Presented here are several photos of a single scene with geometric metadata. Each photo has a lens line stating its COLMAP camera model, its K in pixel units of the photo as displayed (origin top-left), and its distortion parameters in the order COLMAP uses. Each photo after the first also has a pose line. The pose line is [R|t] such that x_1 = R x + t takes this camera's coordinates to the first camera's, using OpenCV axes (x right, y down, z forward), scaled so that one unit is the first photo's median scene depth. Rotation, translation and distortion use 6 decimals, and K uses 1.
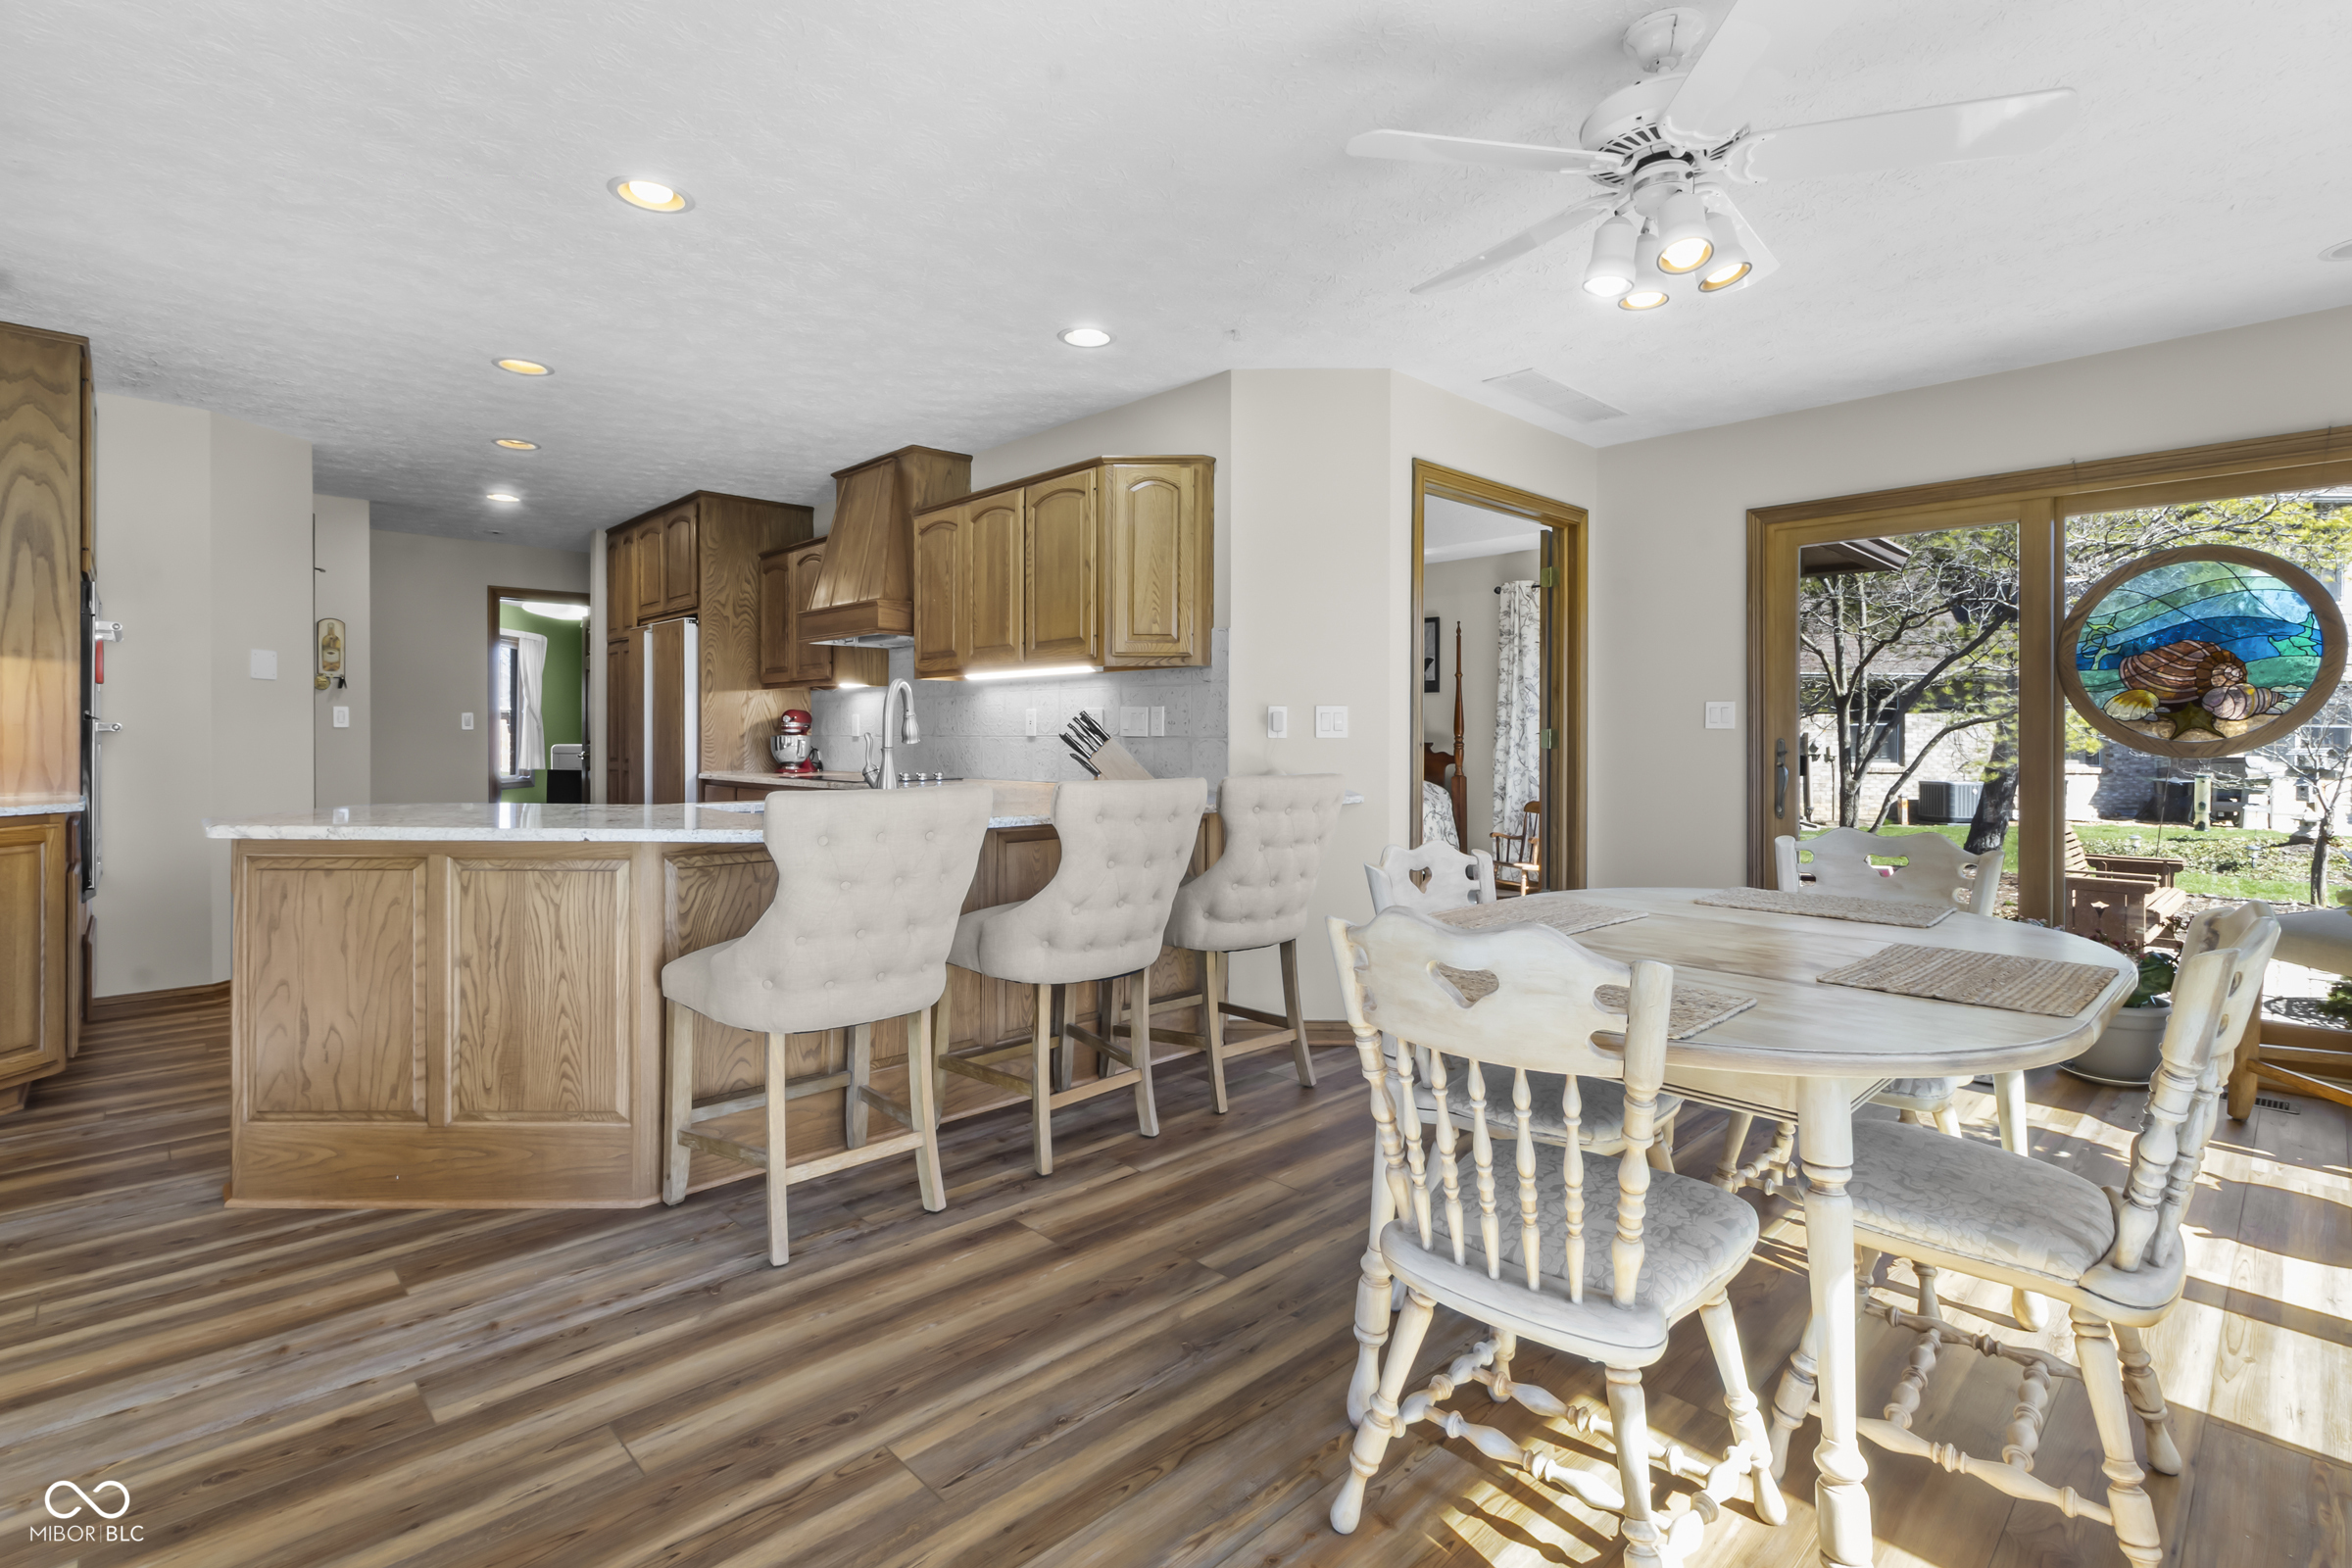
lens RADIAL K [[1106.0, 0, 1175.1], [0, 1106.0, 740.8], [0, 0, 1]] dist [-0.000003, 0.001524]
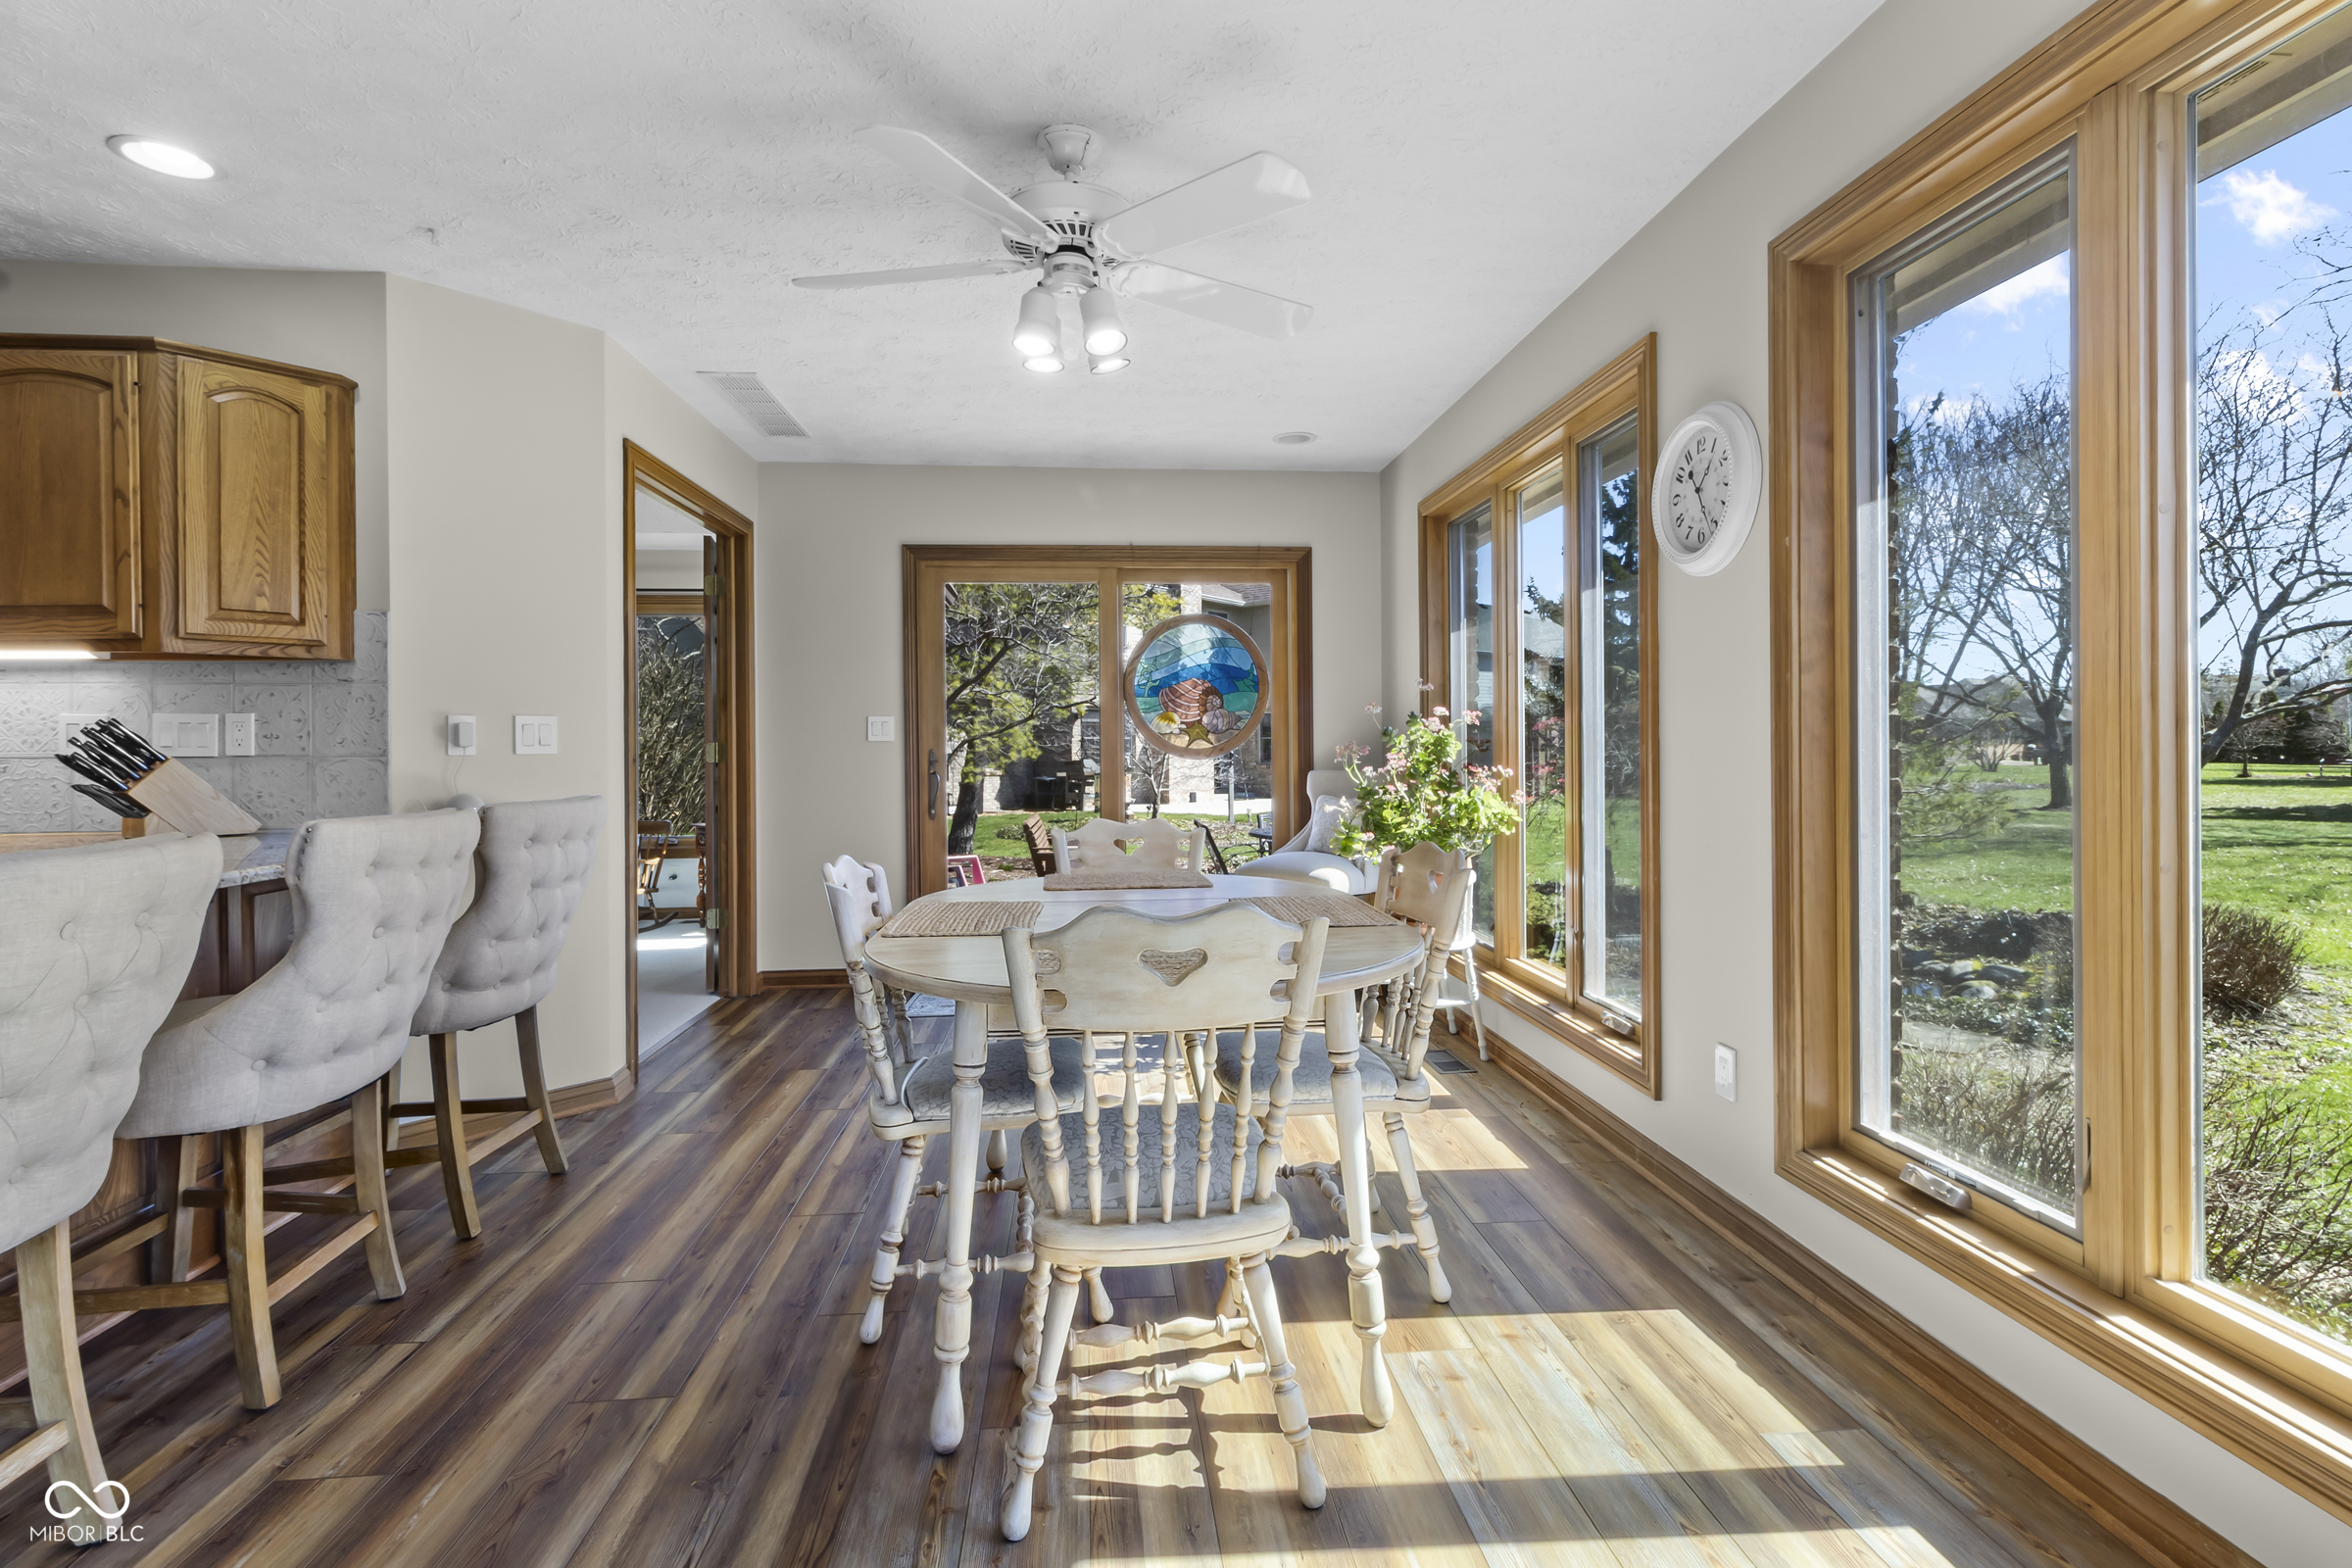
lens RADIAL K [[1106.0, 0, 1189.1], [0, 1106.0, 750.0], [0, 0, 1]] dist [-0.000003, 0.001524]
pose [[0.619020, -0.011344, 0.785293, -0.230484], [0.014438, 0.999891, 0.003062, -0.001461], [-0.785242, 0.009442, 0.619116, 0.106930]]
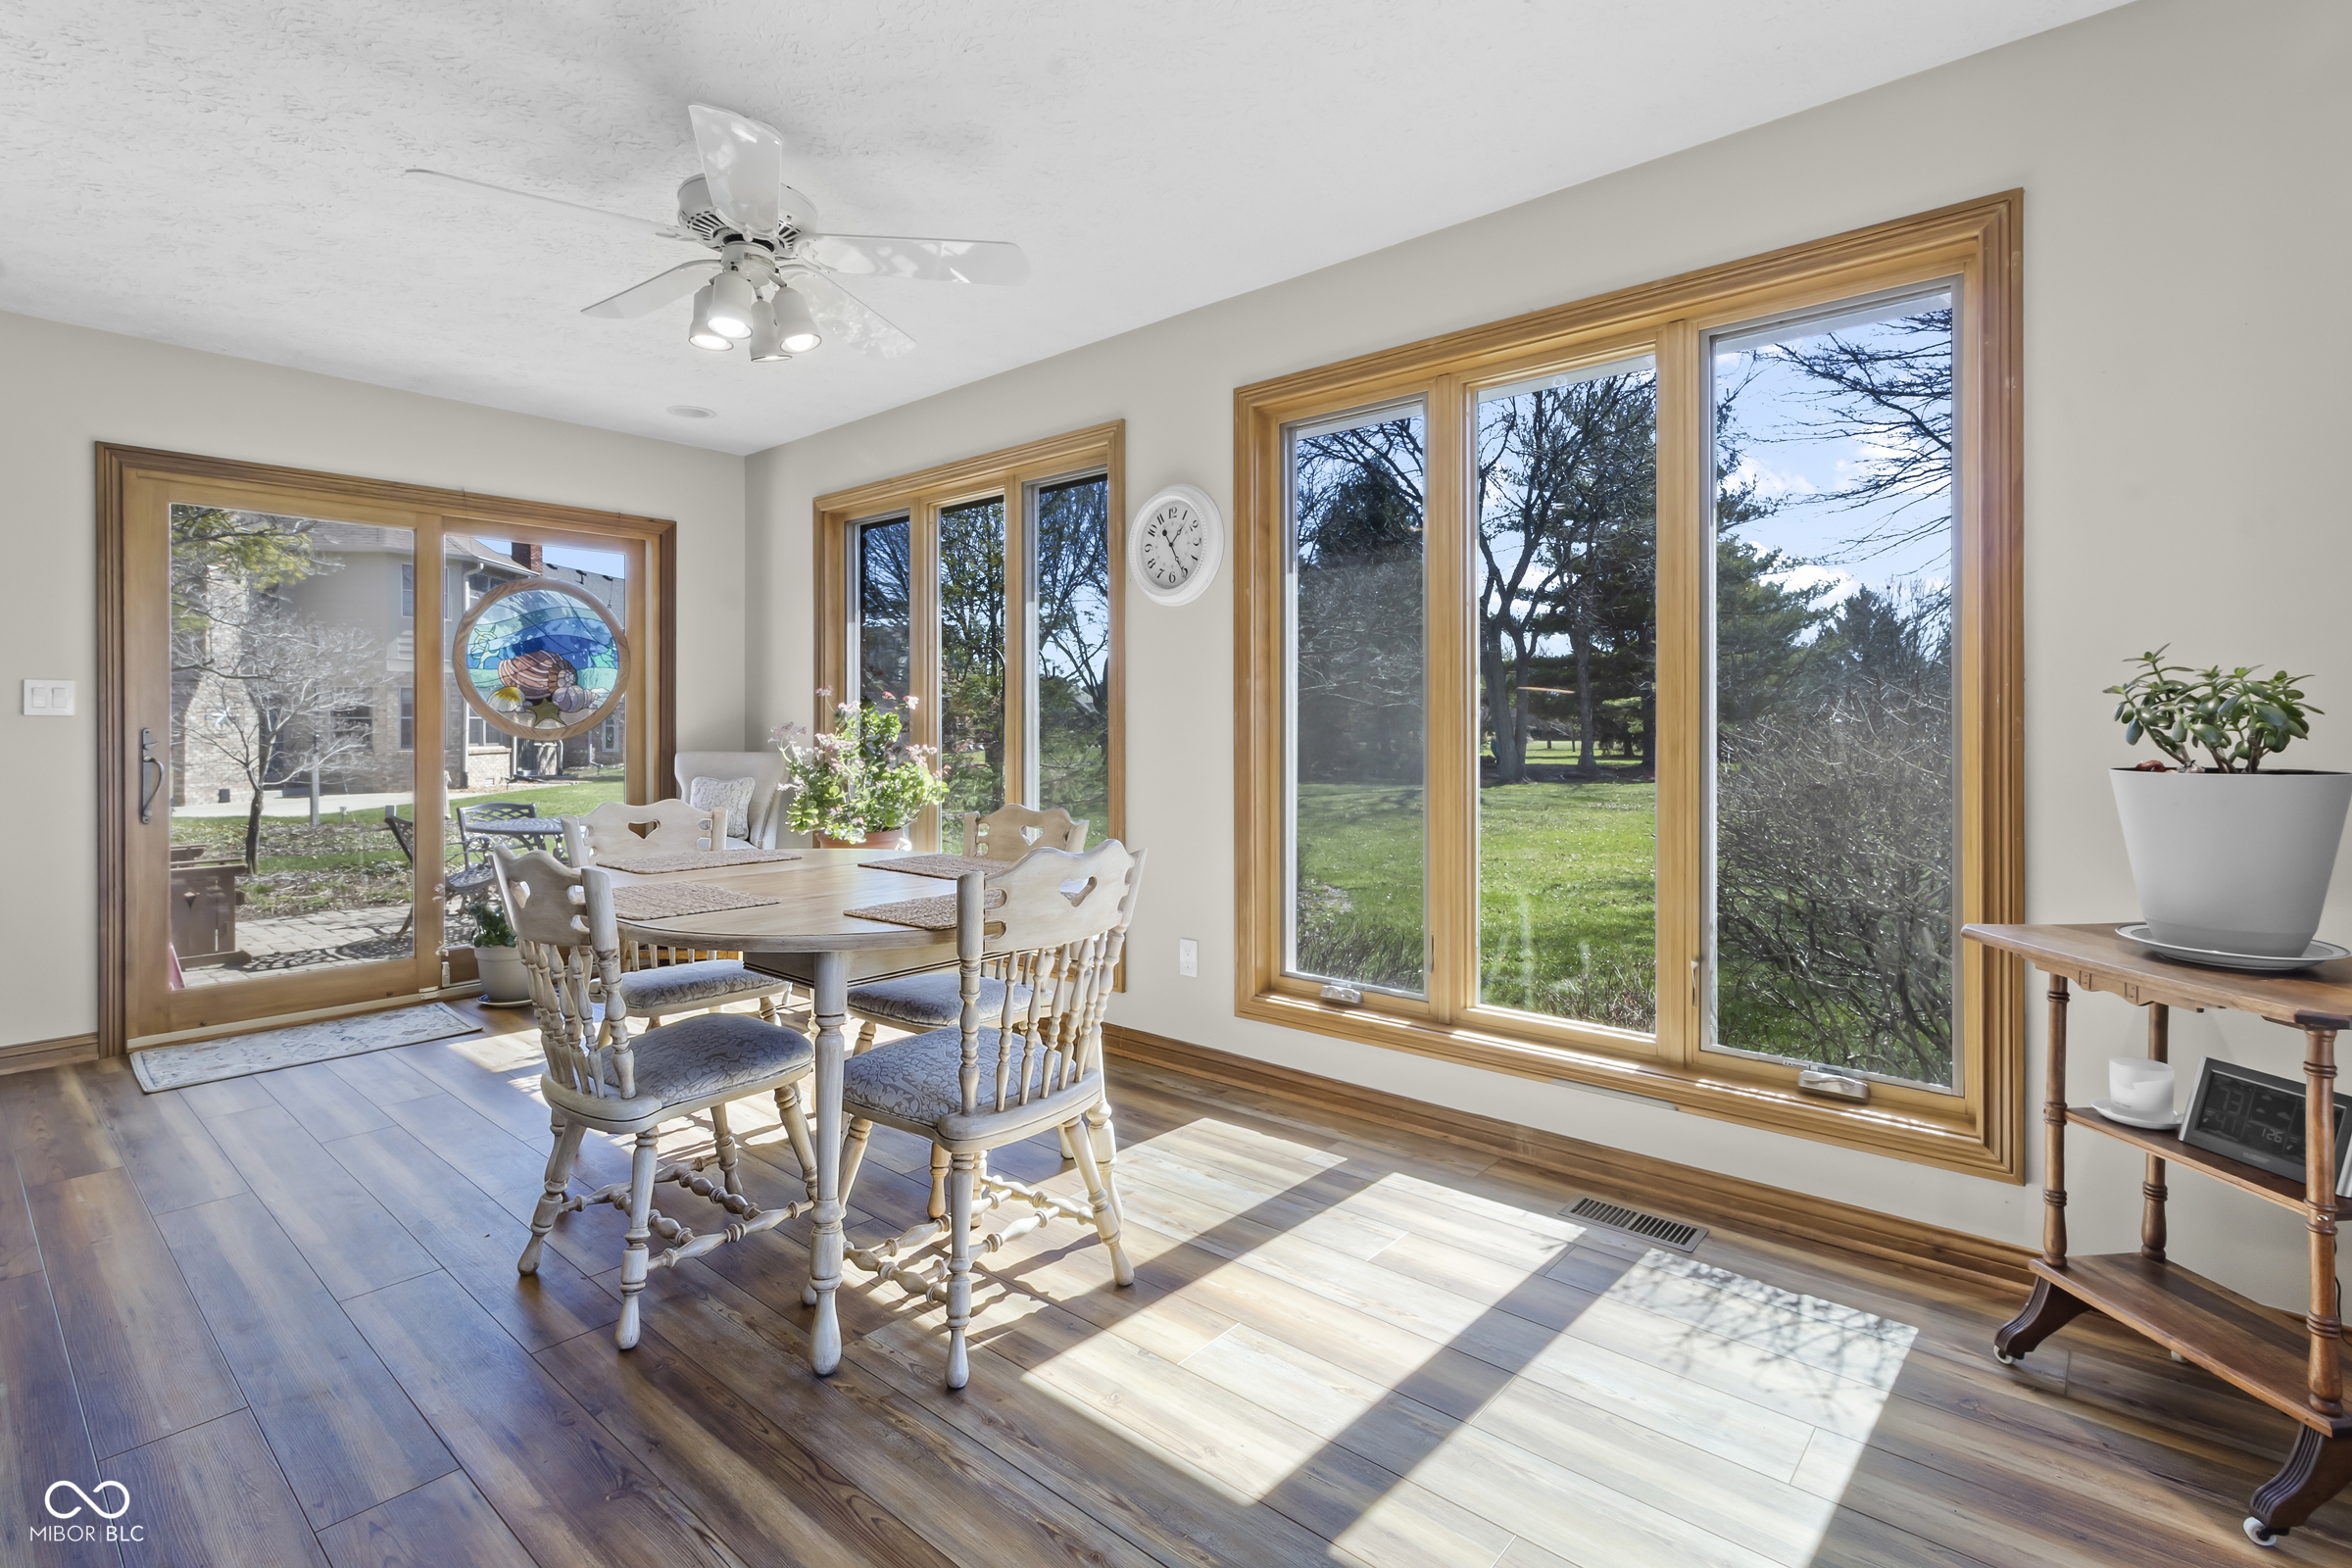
lens RADIAL K [[1106.0, 0, 1196.4], [0, 1106.0, 727.2], [0, 0, 1]] dist [-0.000003, 0.001524]
pose [[-0.106228, -0.004777, 0.994330, -0.459589], [0.006550, 0.999963, 0.005504, -0.002679], [-0.994320, 0.007098, -0.106193, 0.373283]]
